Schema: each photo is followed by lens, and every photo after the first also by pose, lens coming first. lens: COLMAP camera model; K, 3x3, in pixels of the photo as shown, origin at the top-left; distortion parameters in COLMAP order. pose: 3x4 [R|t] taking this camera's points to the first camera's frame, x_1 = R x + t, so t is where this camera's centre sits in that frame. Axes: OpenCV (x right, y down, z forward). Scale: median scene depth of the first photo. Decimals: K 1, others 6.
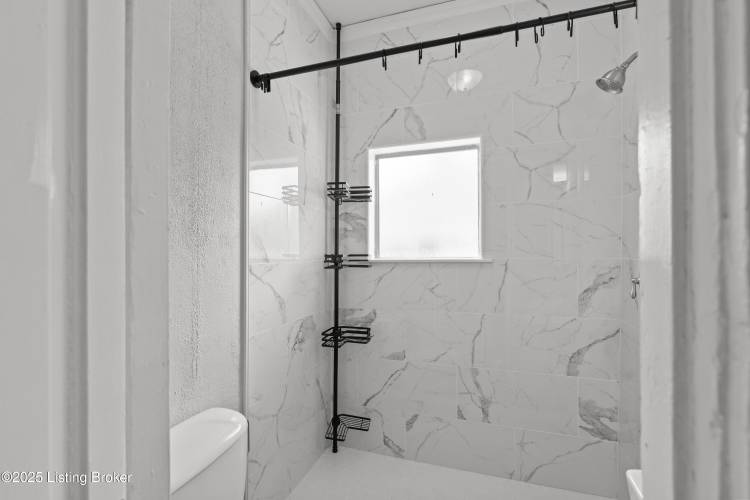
lens RADIAL K [[342.7, 0, 375.2], [0, 342.7, 251.5], [0, 0, 1]] dist [-0.003150, 0.000596]
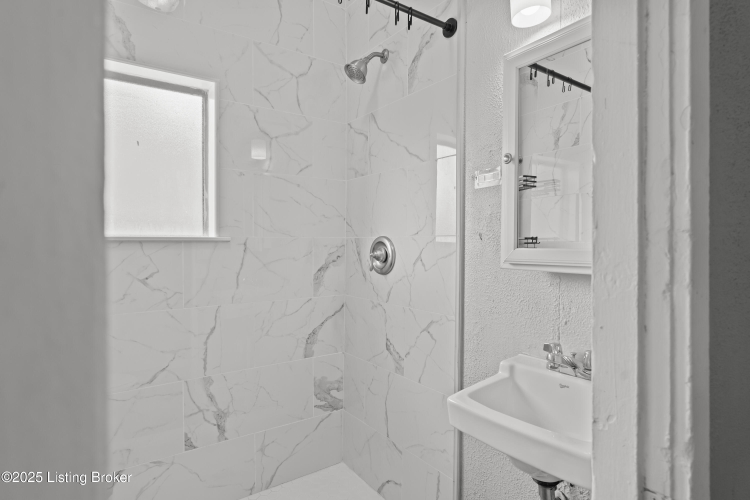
lens RADIAL K [[409.7, 0, 377.2], [0, 409.7, 248.2], [0, 0, 1]] dist [-0.005393, 0.000844]
pose [[0.587254, -0.000728, 0.809402, -0.247171], [-0.004853, 0.999978, 0.004420, 0.043709], [-0.809388, -0.006524, 0.587238, 0.150506]]
